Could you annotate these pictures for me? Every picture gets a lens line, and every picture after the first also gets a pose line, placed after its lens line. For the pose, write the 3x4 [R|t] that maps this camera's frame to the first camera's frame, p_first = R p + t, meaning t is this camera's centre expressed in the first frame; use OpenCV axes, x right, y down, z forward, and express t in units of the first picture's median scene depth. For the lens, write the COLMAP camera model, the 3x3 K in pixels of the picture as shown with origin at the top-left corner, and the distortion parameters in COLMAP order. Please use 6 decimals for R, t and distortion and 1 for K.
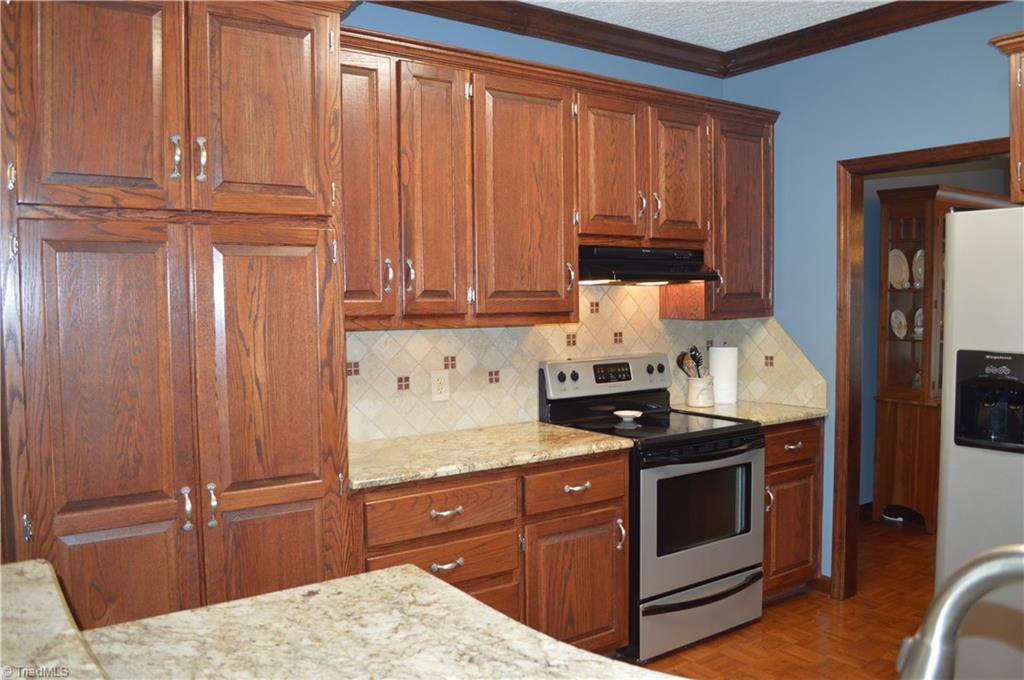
lens RADIAL K [[821.4, 0, 513.3], [0, 821.4, 340.7], [0, 0, 1]] dist [-0.085554, 0.020169]
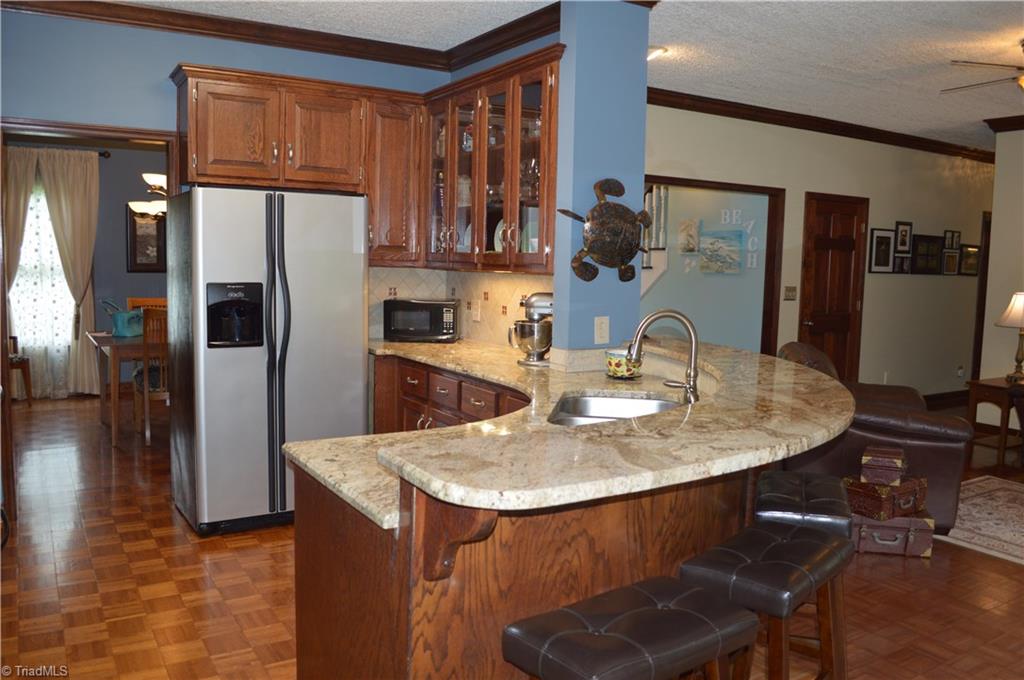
lens RADIAL K [[821.4, 0, 513.2], [0, 821.4, 339.2], [0, 0, 1]] dist [-0.085554, 0.020169]
pose [[0.075495, -0.089481, 0.993123, -0.793828], [0.028527, 0.995752, 0.087550, 0.000172], [-0.996738, 0.021721, 0.077727, 0.299311]]
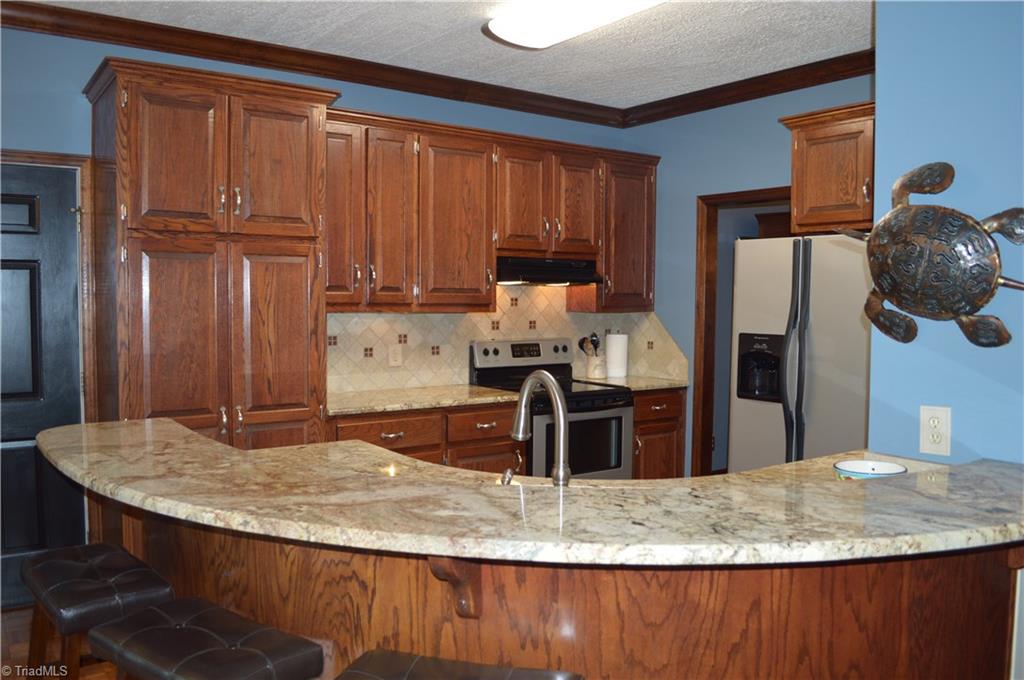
lens RADIAL K [[821.4, 0, 512.5], [0, 821.4, 340.6], [0, 0, 1]] dist [-0.085554, 0.020169]
pose [[0.999766, 0.018370, 0.011380, 0.107237], [-0.018368, 0.999831, -0.000323, 0.030556], [-0.011384, 0.000114, 0.999935, -0.453025]]
